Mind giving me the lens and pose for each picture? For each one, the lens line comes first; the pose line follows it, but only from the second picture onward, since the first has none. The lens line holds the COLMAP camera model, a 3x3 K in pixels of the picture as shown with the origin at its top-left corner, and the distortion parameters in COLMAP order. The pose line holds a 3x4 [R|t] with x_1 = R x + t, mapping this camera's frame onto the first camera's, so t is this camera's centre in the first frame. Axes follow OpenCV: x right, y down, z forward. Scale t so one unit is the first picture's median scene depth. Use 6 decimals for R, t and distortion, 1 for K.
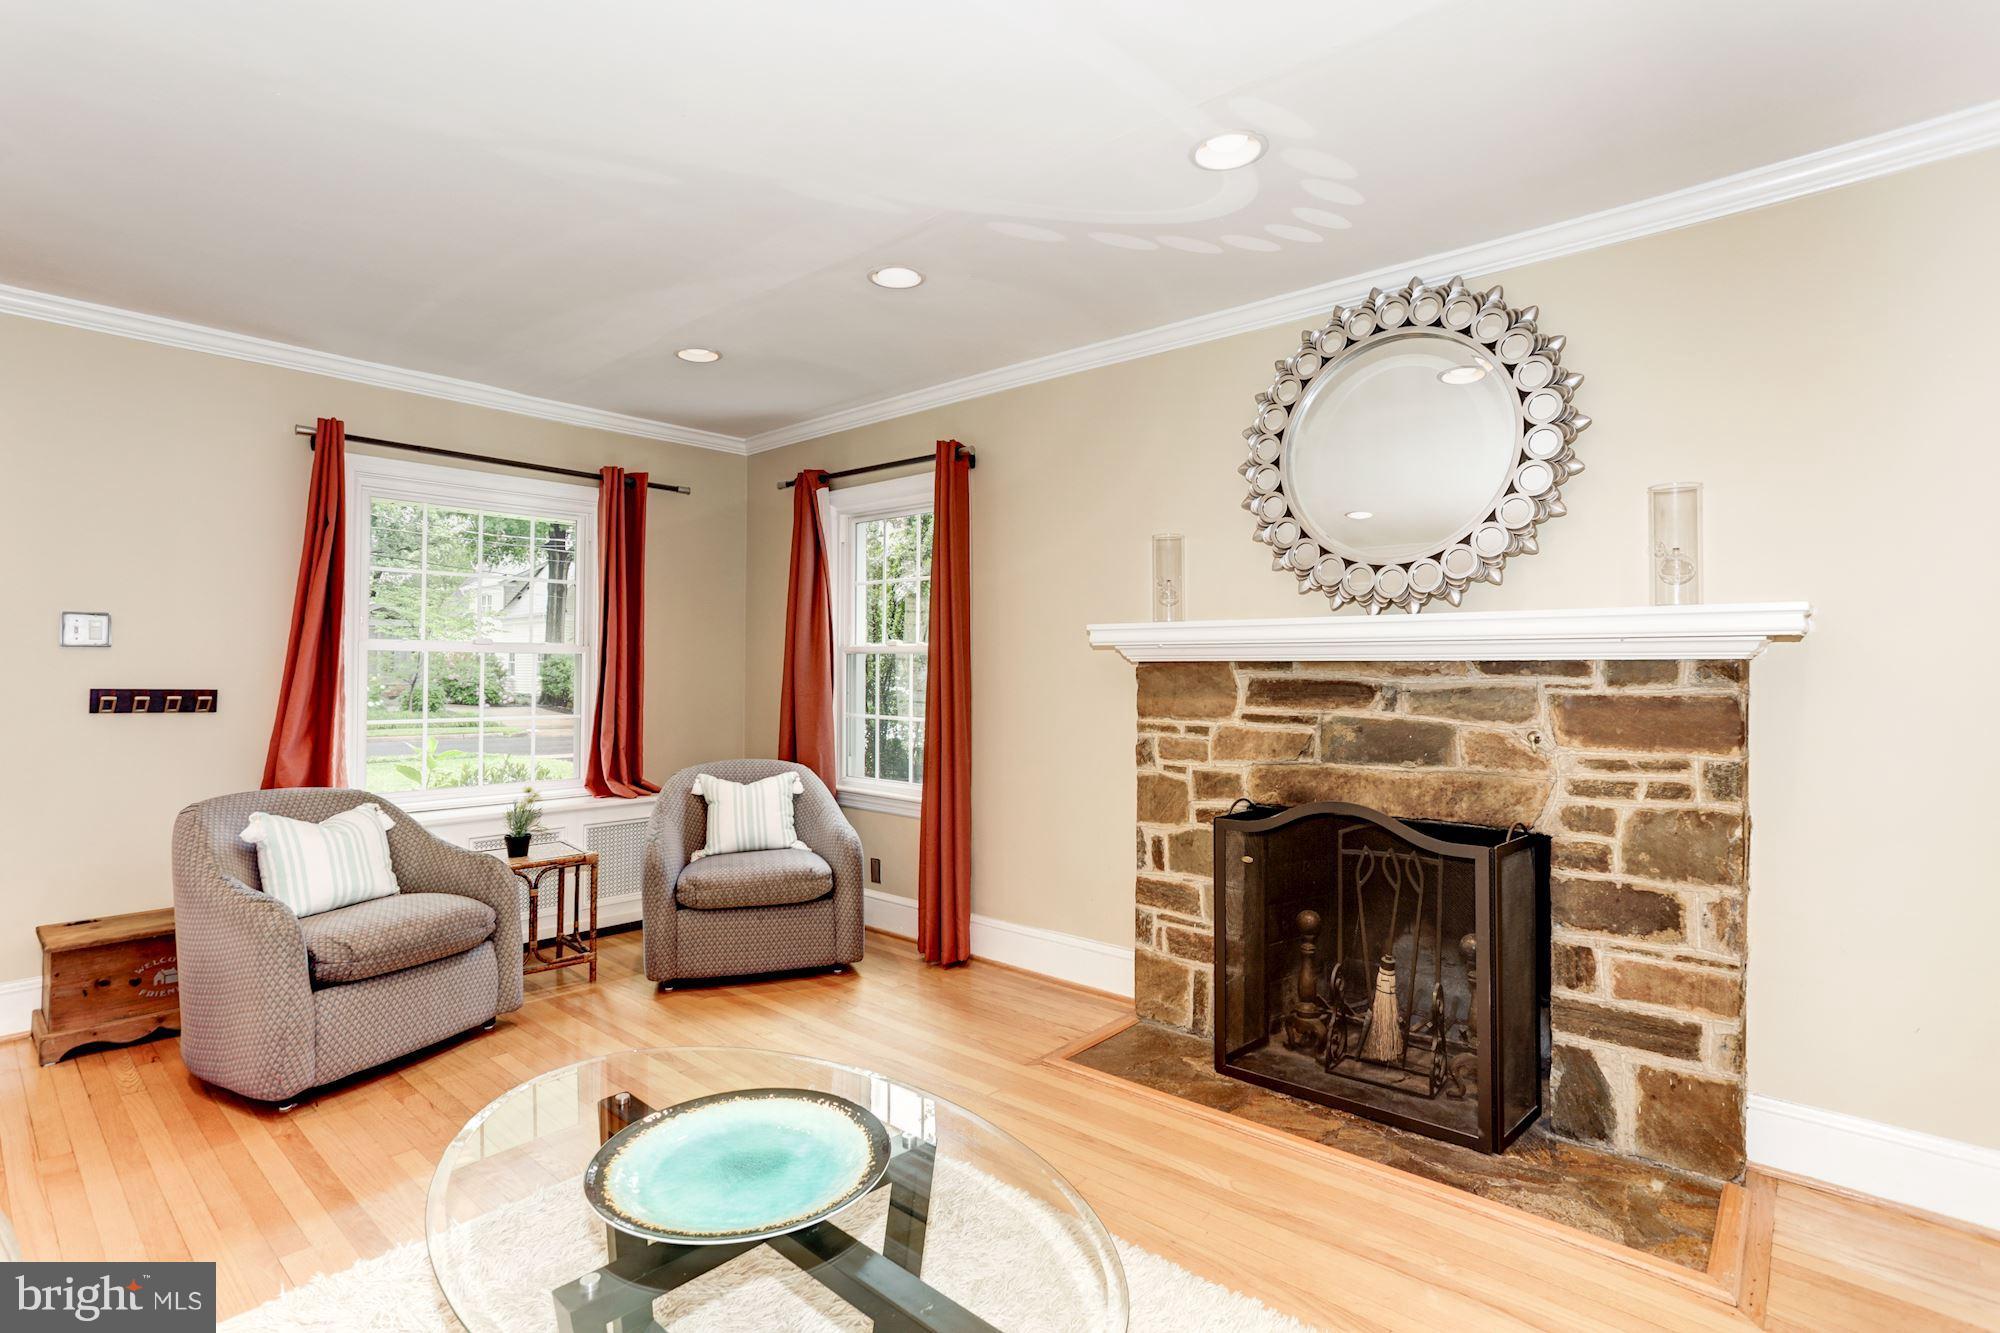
lens RADIAL K [[968.0, 0, 994.1], [0, 968.0, 655.2], [0, 0, 1]] dist [-0.067137, 0.044797]
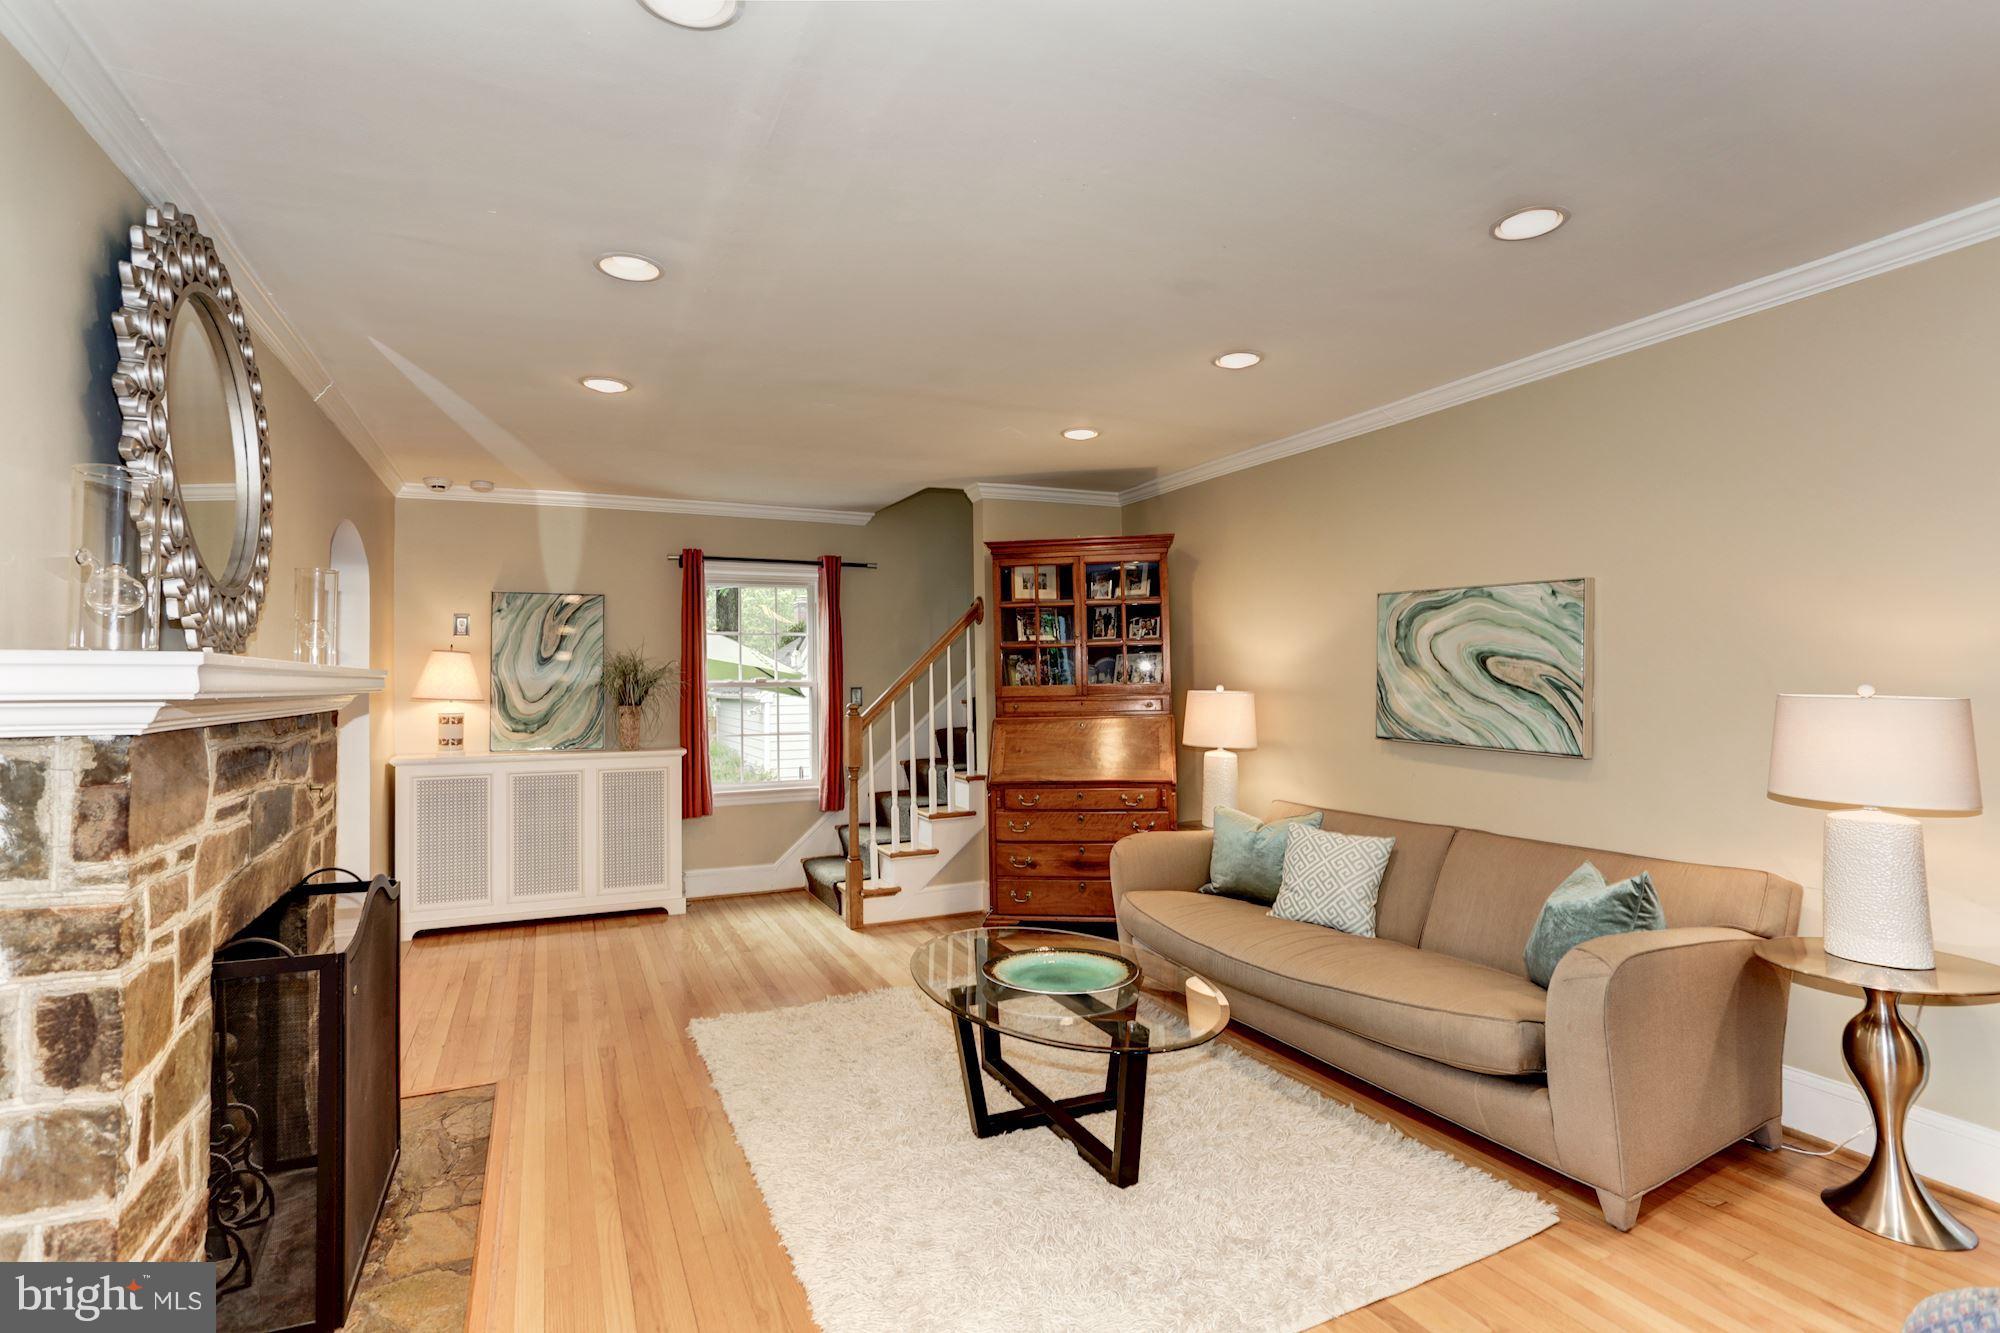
lens RADIAL K [[947.4, 0, 990.4], [0, 947.4, 670.7], [0, 0, 1]] dist [-0.068644, 0.000015]
pose [[-0.925035, 0.010208, 0.379746, -0.410105], [0.001434, 0.999726, -0.023381, -0.013870], [-0.379880, -0.021083, -0.924795, 1.342787]]
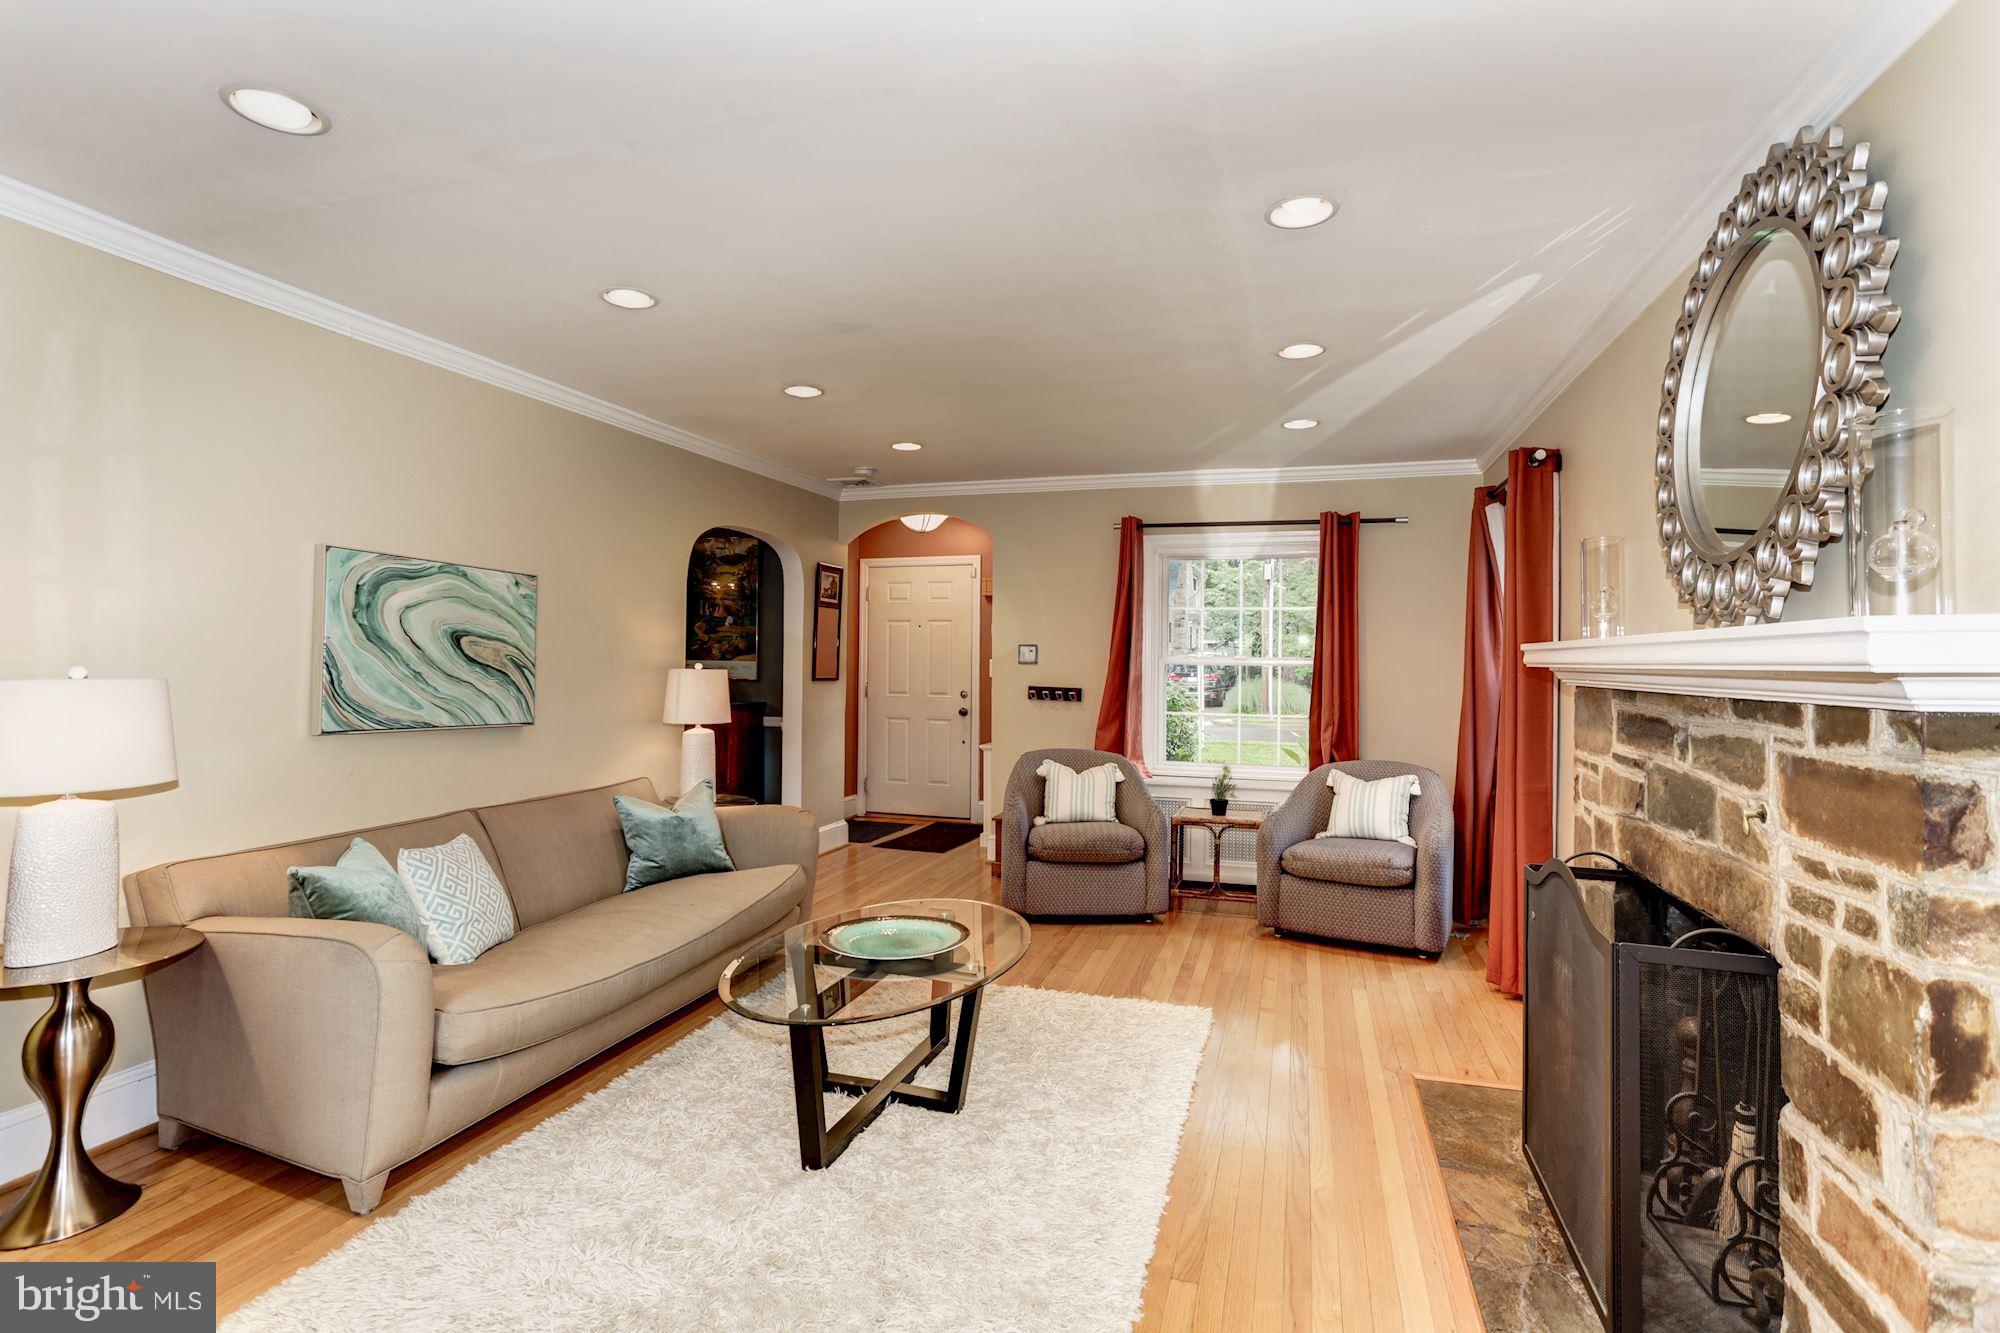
lens RADIAL K [[957.2, 0, 1009.2], [0, 957.2, 660.2], [0, 0, 1]] dist [0.000359, 0.000235]
pose [[0.420029, -0.000787, -0.907510, 0.794183], [0.008932, 0.999955, 0.003267, -0.024627], [0.907466, -0.009478, 0.420018, 0.185842]]
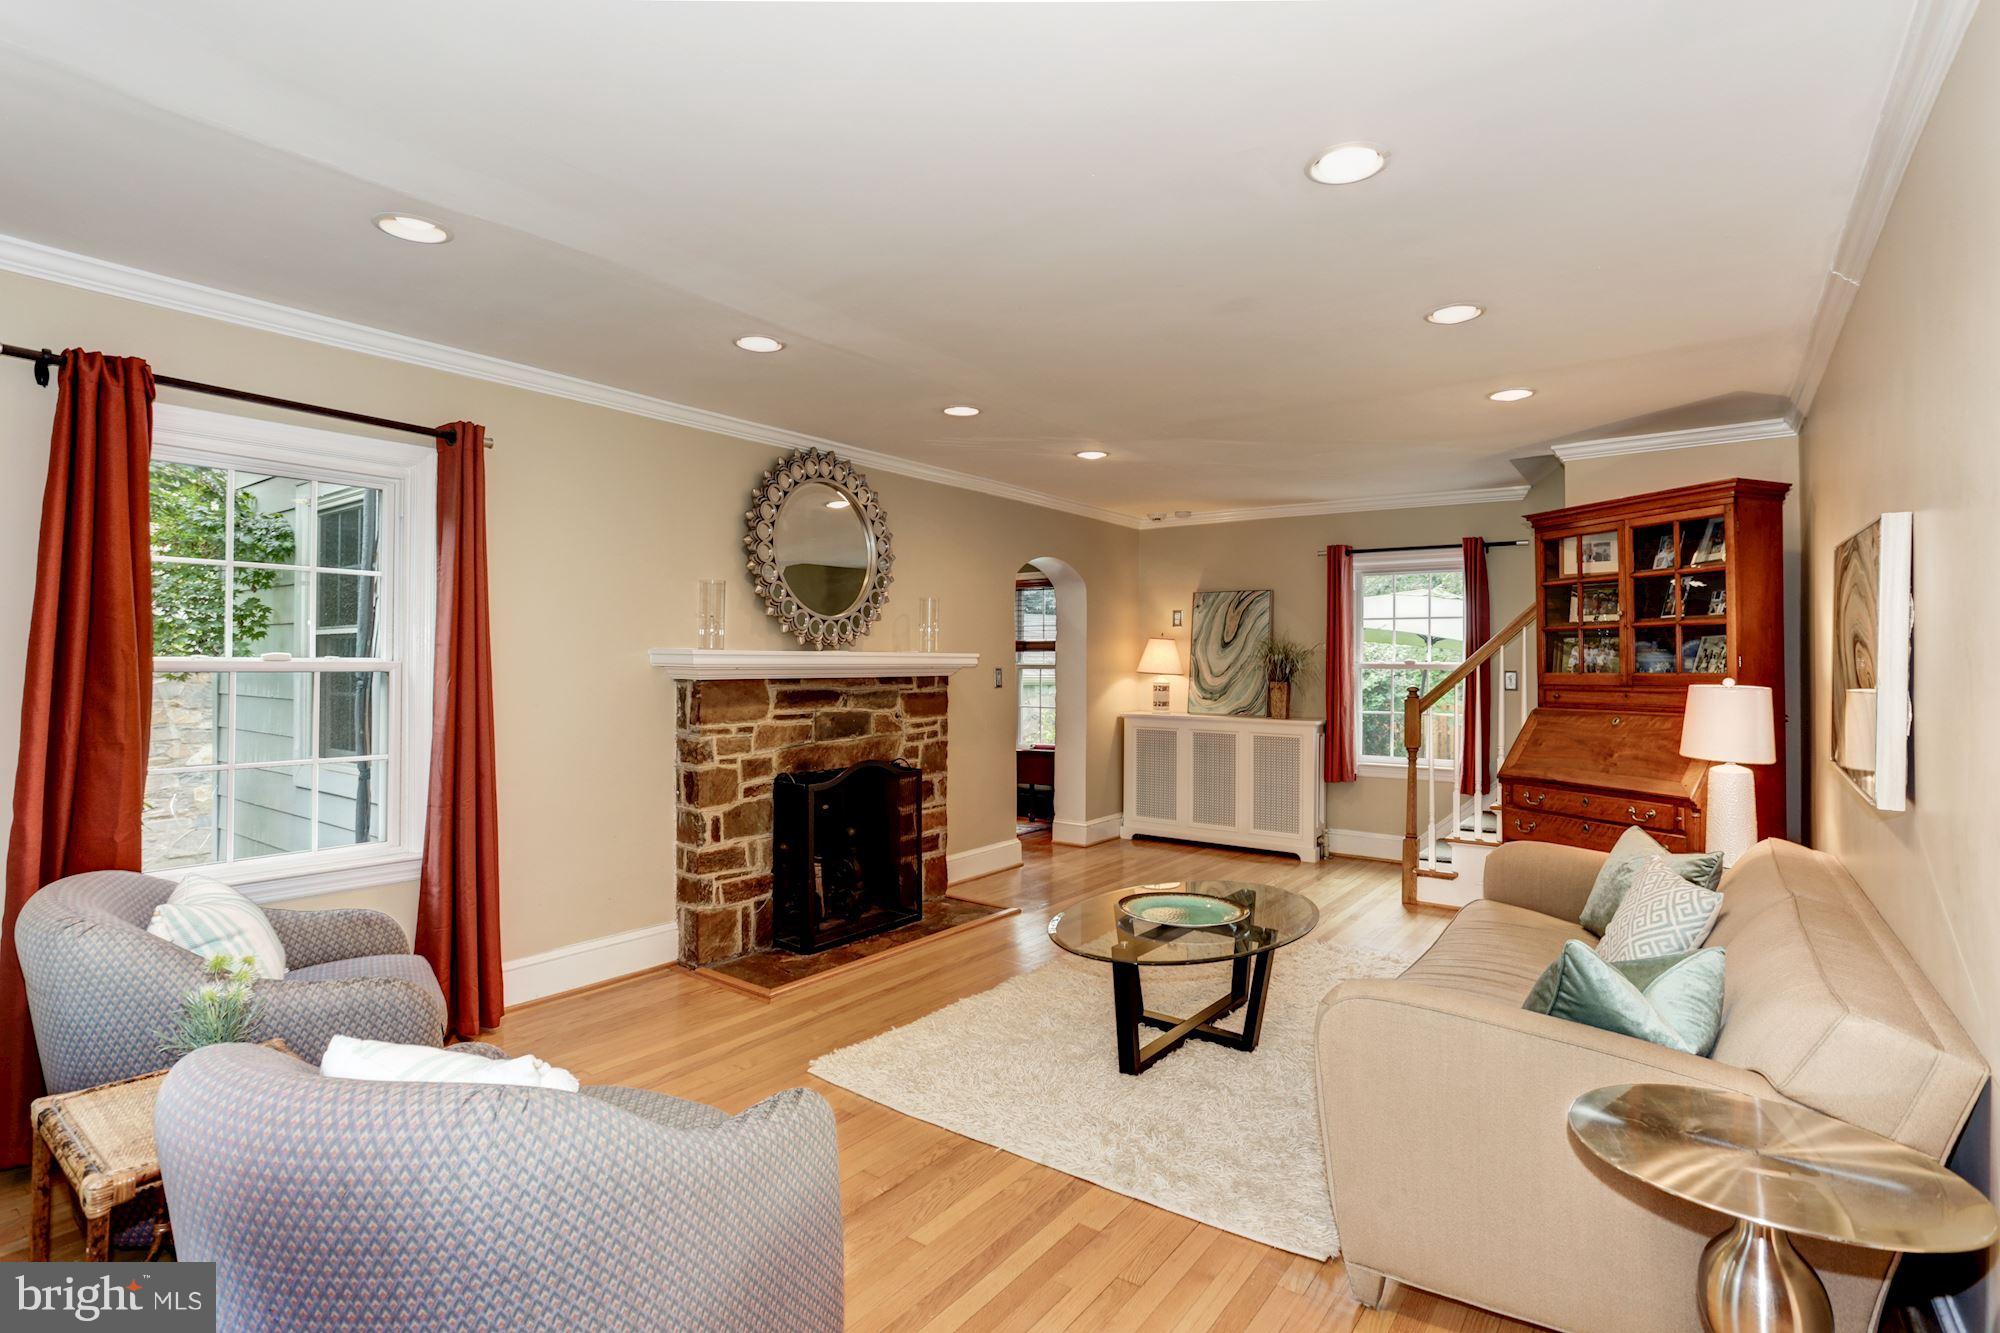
lens RADIAL K [[968.0, 0, 994.1], [0, 968.0, 655.2], [0, 0, 1]] dist [-0.067137, 0.044797]
pose [[-0.083989, 0.000515, 0.996467, -1.218213], [-0.019610, 0.999805, -0.002170, -0.032537], [-0.996274, -0.019723, -0.083963, 0.800304]]
